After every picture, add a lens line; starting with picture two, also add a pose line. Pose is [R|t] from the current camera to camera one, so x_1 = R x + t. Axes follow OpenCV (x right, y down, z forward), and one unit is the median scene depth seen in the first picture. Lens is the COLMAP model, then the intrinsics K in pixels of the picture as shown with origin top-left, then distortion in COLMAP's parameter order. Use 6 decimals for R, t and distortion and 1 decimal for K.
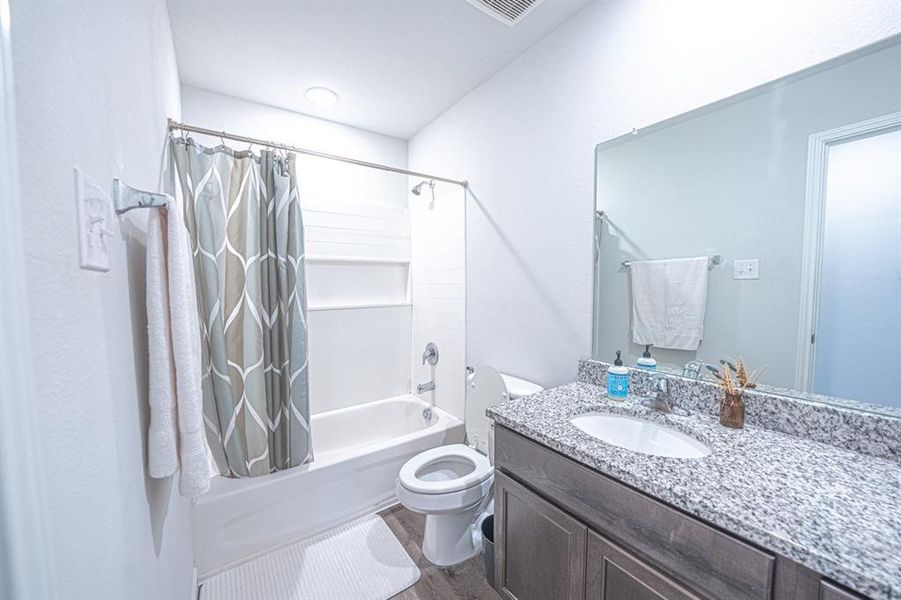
lens RADIAL K [[327.1, 0, 432.5], [0, 327.1, 314.5], [0, 0, 1]] dist [-0.026066, 0.004985]
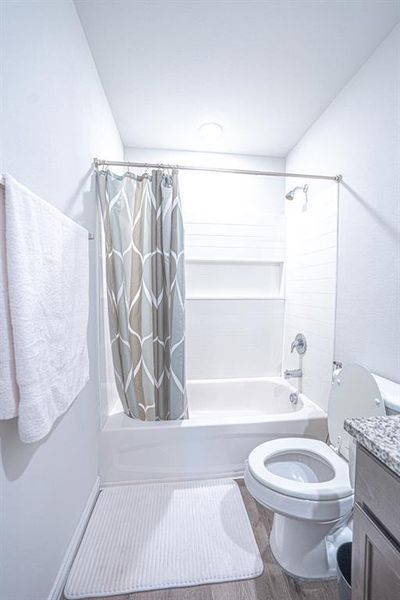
lens RADIAL K [[234.1, 0, 197.7], [0, 234.1, 300.3], [0, 0, 1]] dist [-0.024040, 0.006299]
pose [[0.889354, 0.036948, -0.455725, 0.070677], [-0.055179, 0.998118, -0.026760, 0.026073], [0.453878, 0.048946, 0.889718, 0.249868]]
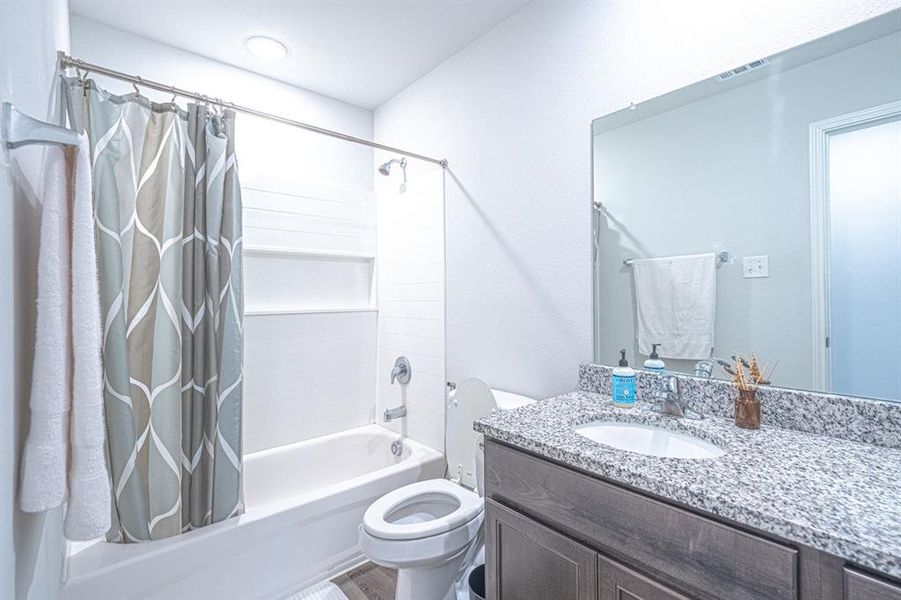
lens RADIAL K [[408.4, 0, 450.1], [0, 408.4, 304.6], [0, 0, 1]] dist [-0.004055, 0.001190]
pose [[0.992360, 0.001669, 0.123362, -0.017767], [0.007014, 0.997528, -0.069916, 0.051091], [-0.123174, 0.070247, 0.989896, -0.027868]]
